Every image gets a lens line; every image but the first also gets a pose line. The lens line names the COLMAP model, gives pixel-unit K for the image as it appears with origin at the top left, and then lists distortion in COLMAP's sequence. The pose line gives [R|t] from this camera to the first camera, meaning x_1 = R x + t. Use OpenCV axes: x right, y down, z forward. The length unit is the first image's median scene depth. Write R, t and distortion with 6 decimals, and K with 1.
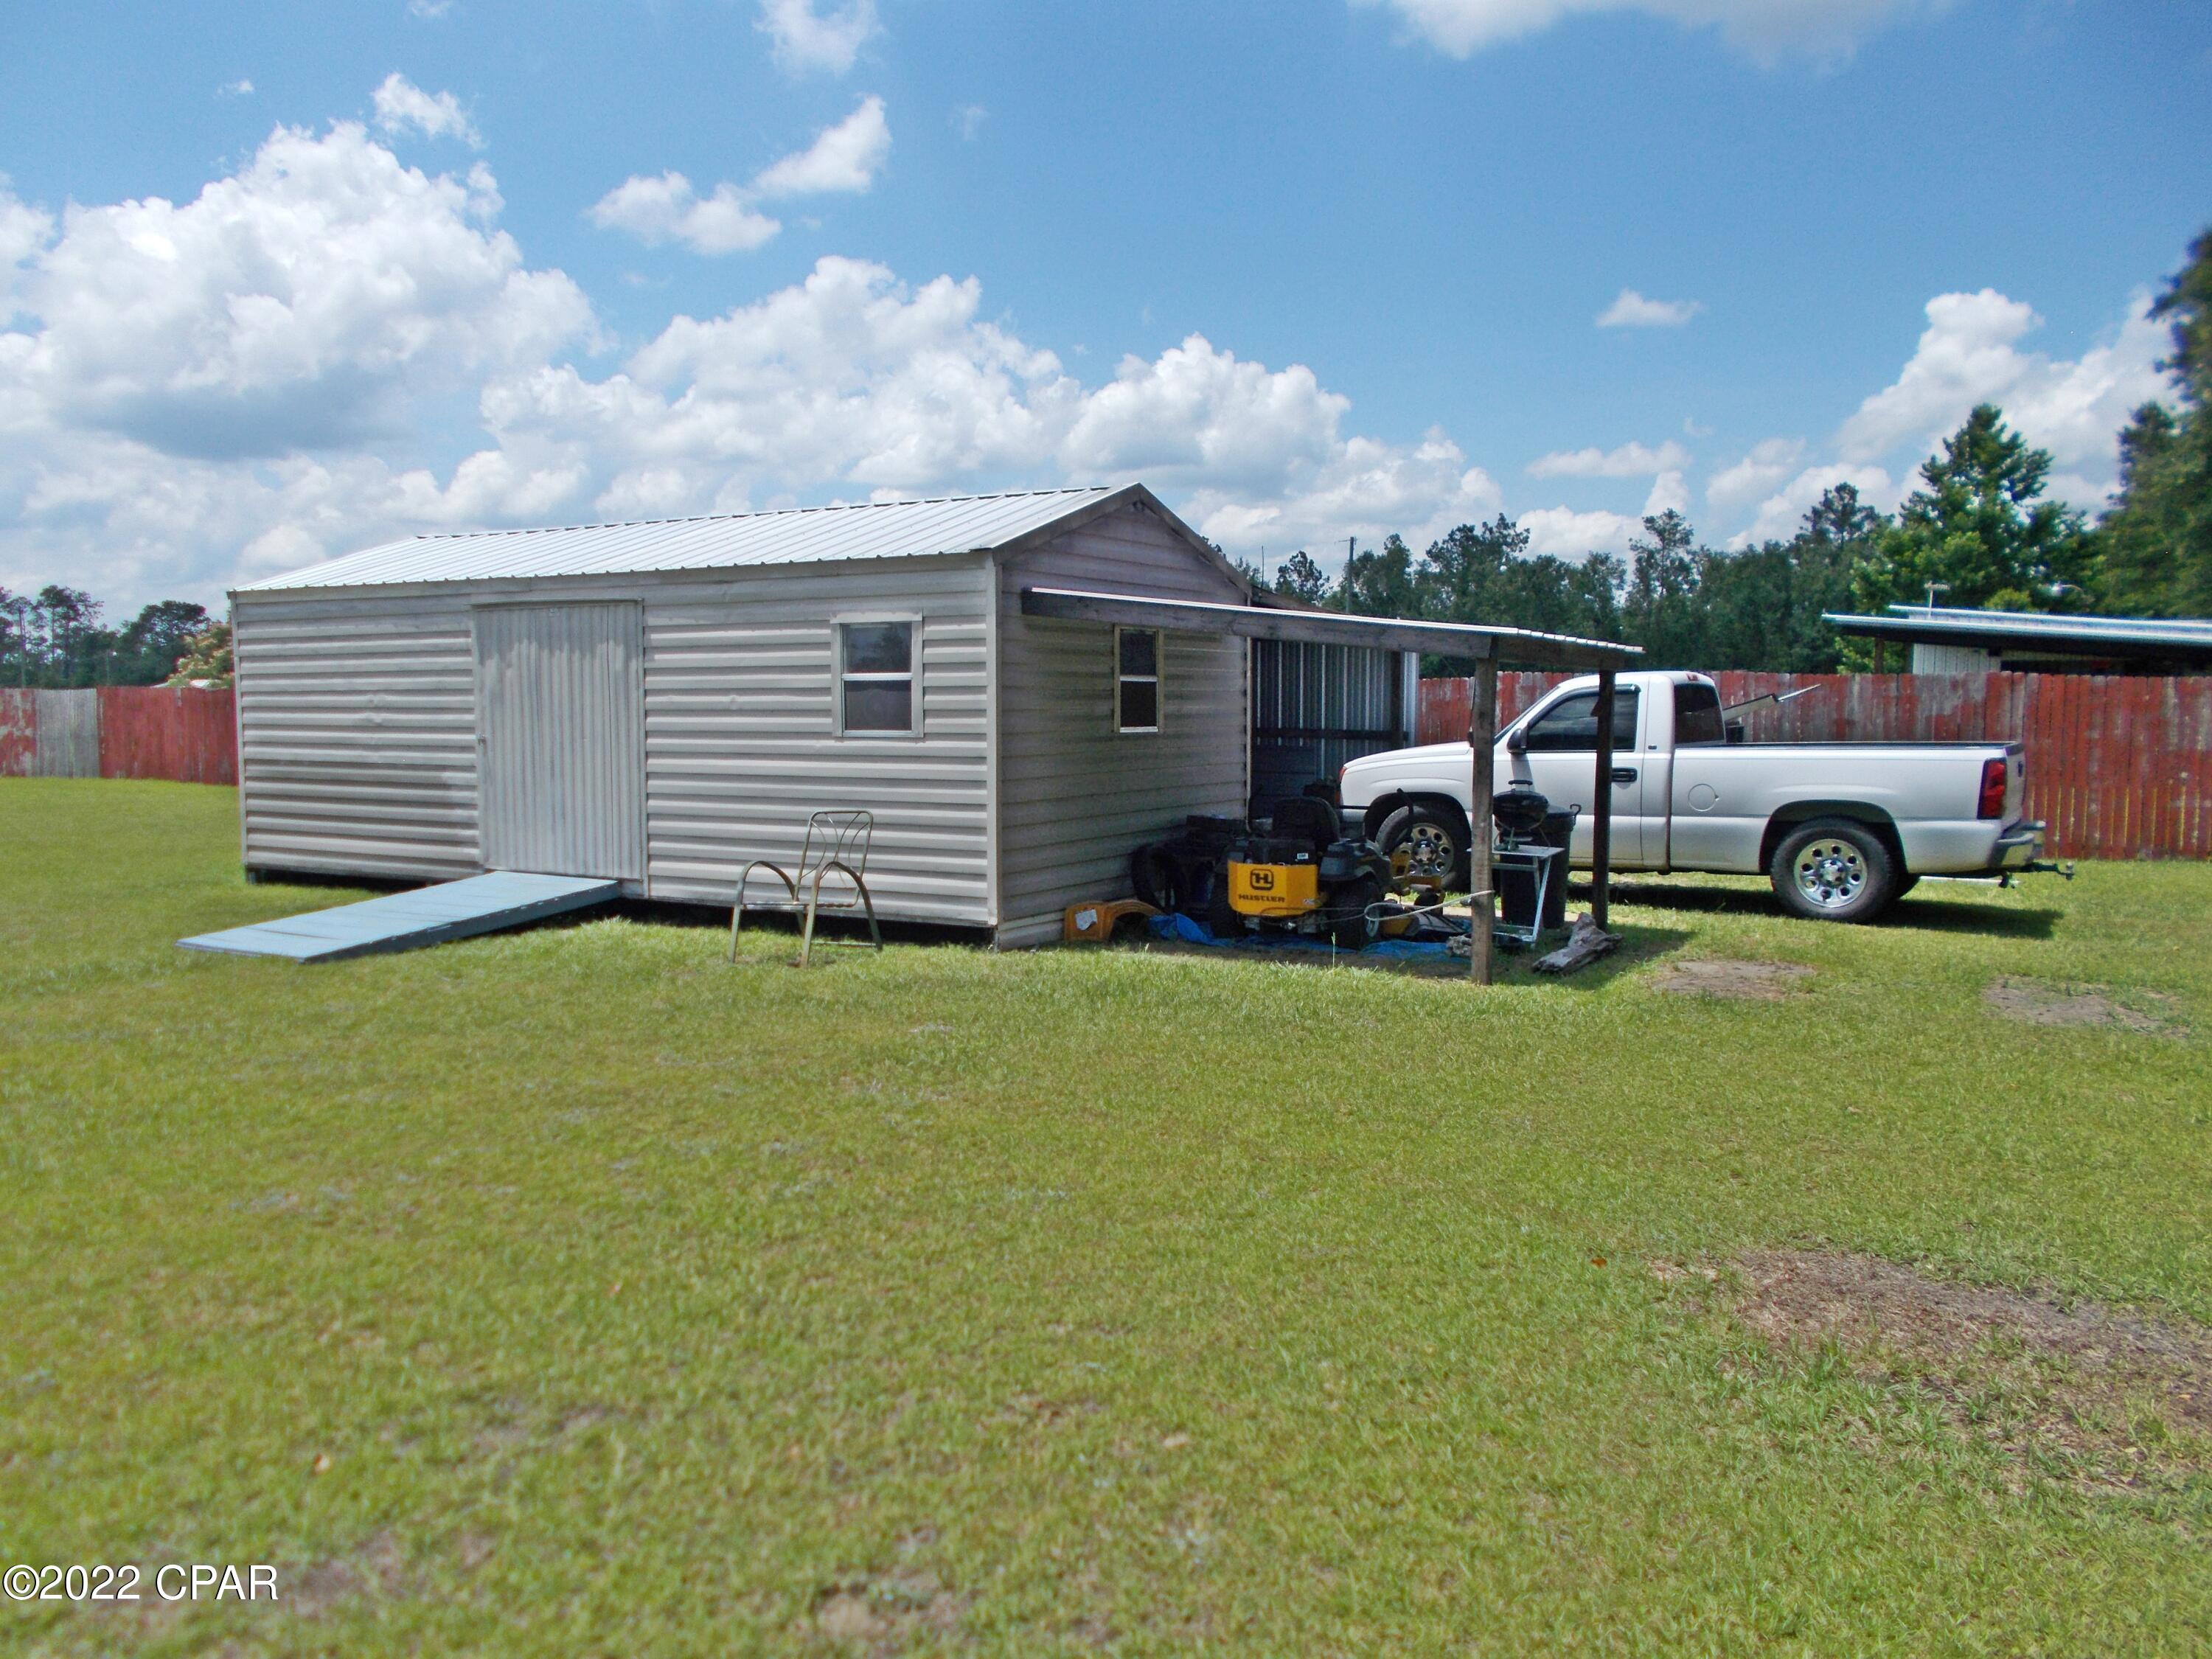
lens RADIAL K [[1749.2, 0, 1106.0], [0, 1749.2, 829.5], [0, 0, 1]] dist [-0.037043, -0.006079]
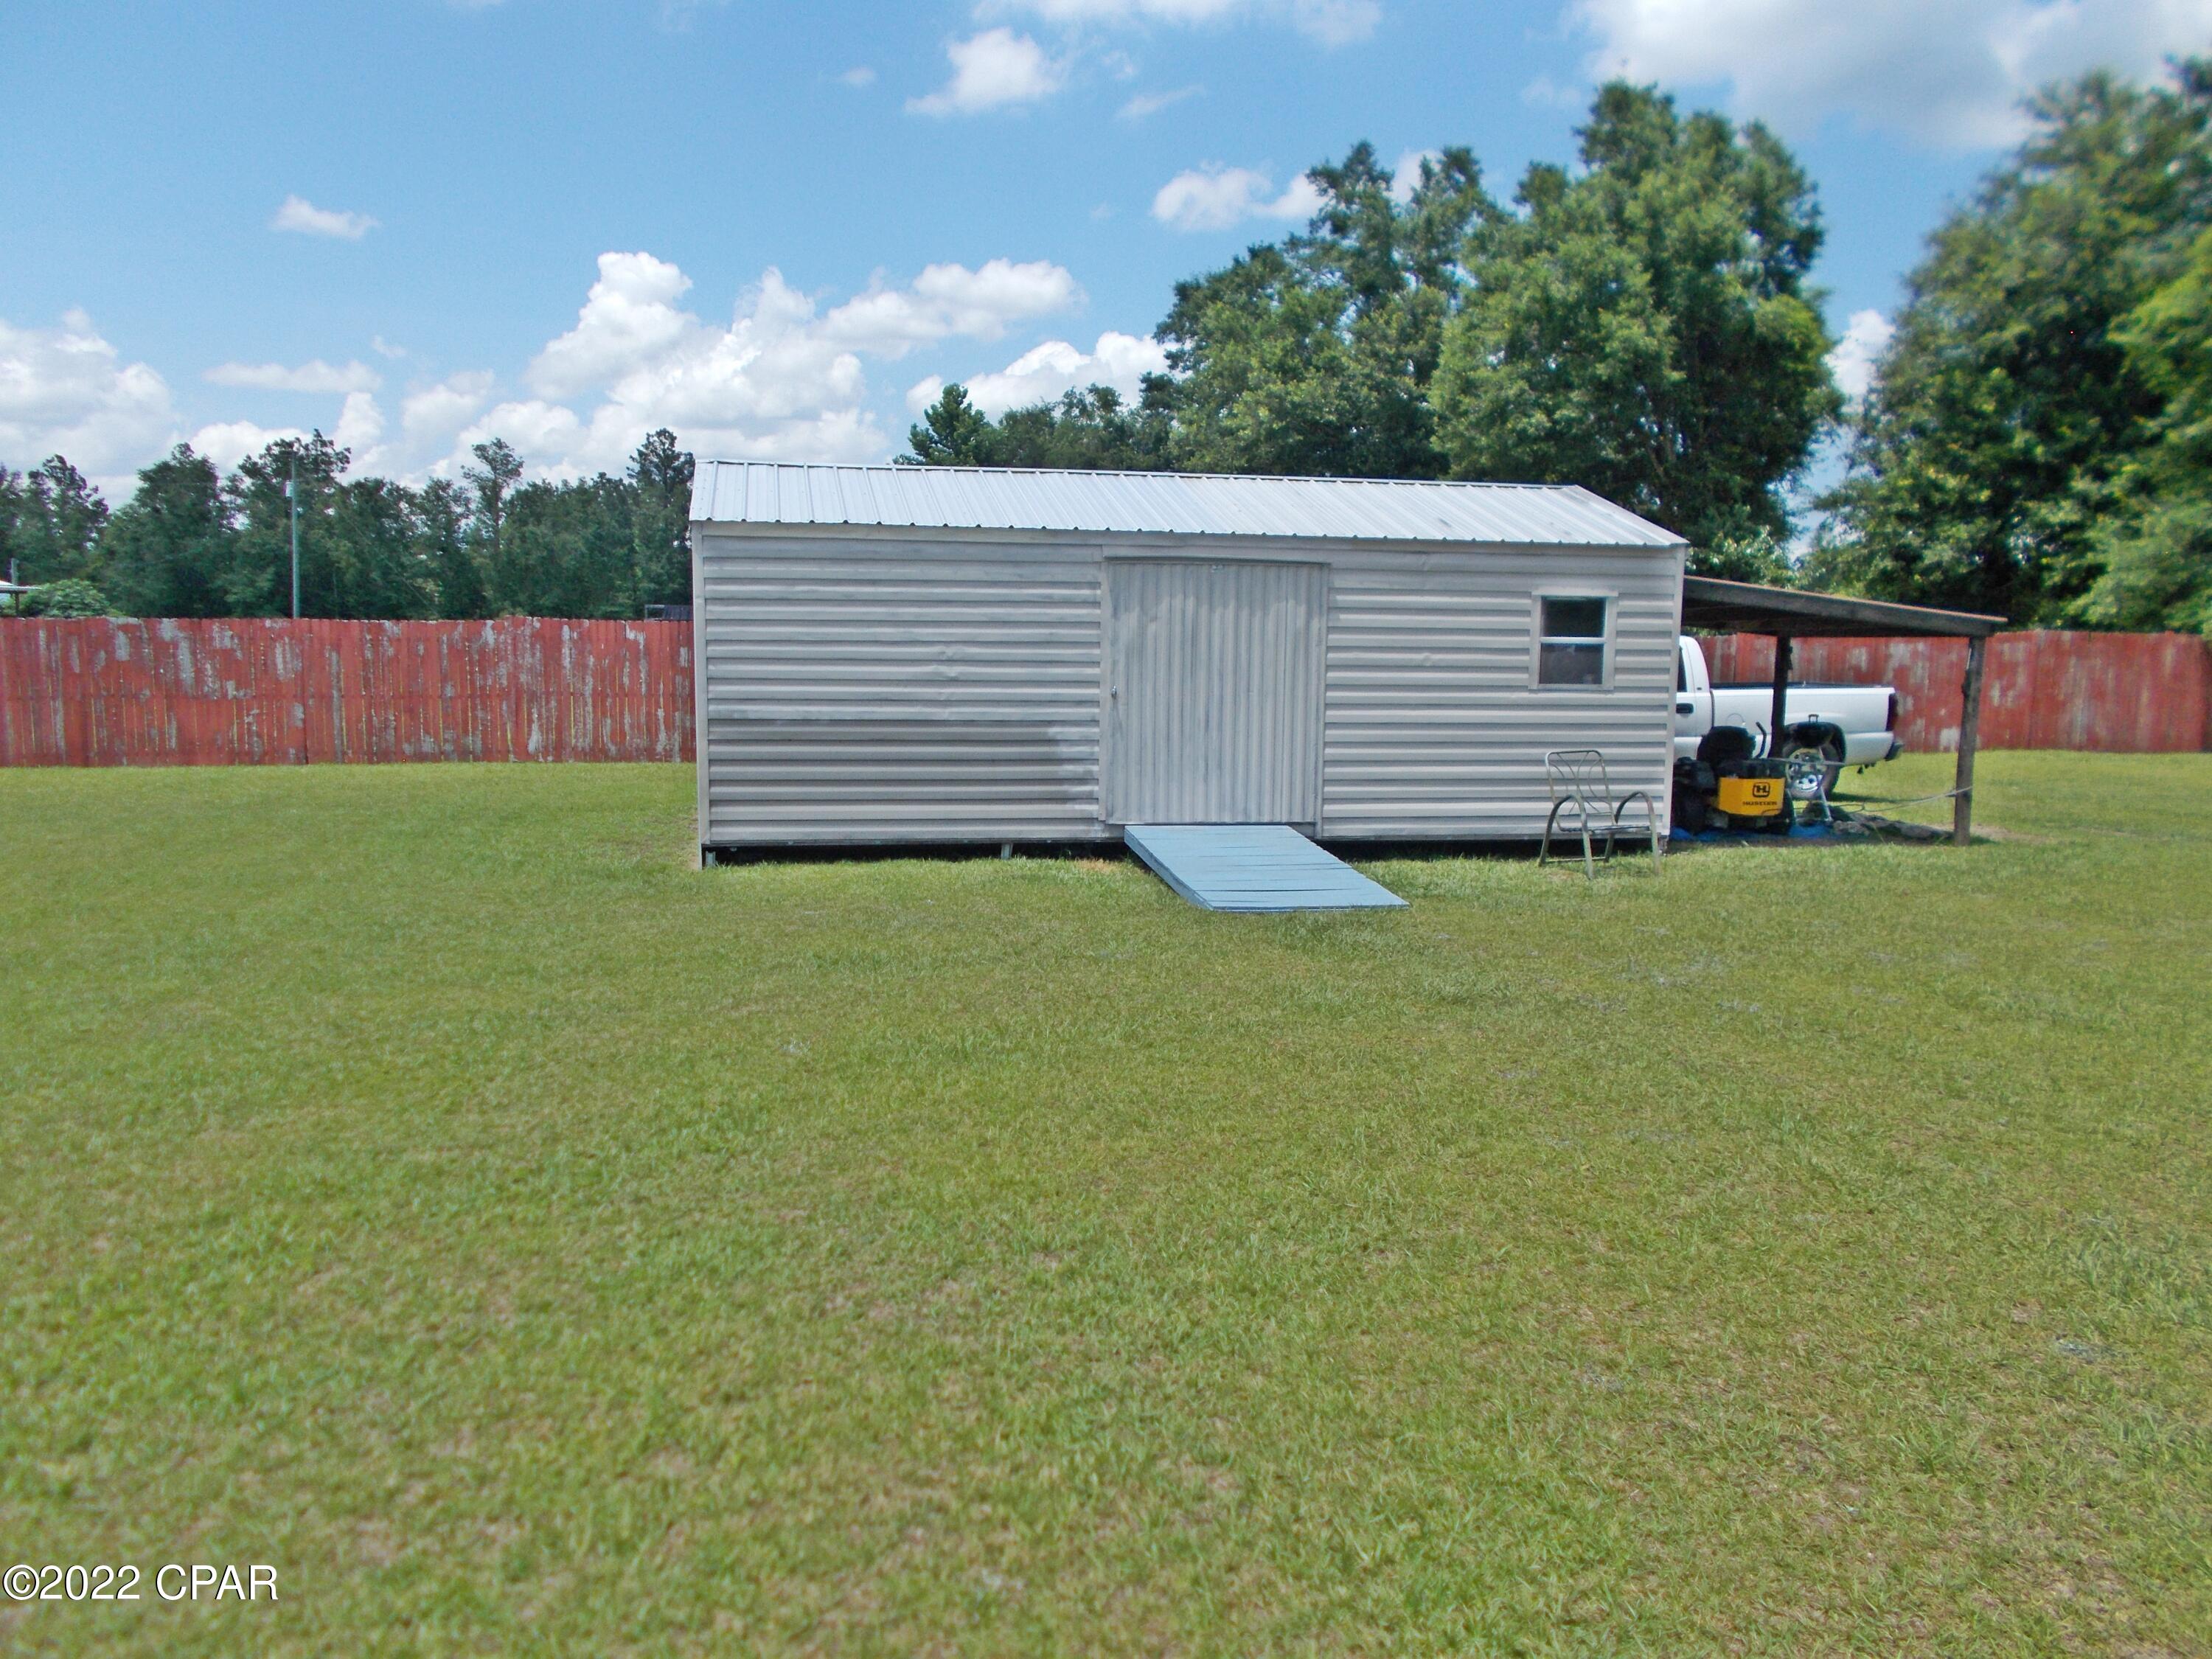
lens RADIAL K [[1668.8, 0, 1117.3], [0, 1668.8, 834.1], [0, 0, 1]] dist [-0.003404, -0.008538]
pose [[0.752973, -0.067924, 0.654536, -1.026977], [0.035193, 0.997392, 0.063017, -0.033113], [-0.657109, -0.024415, 0.753400, 0.292839]]
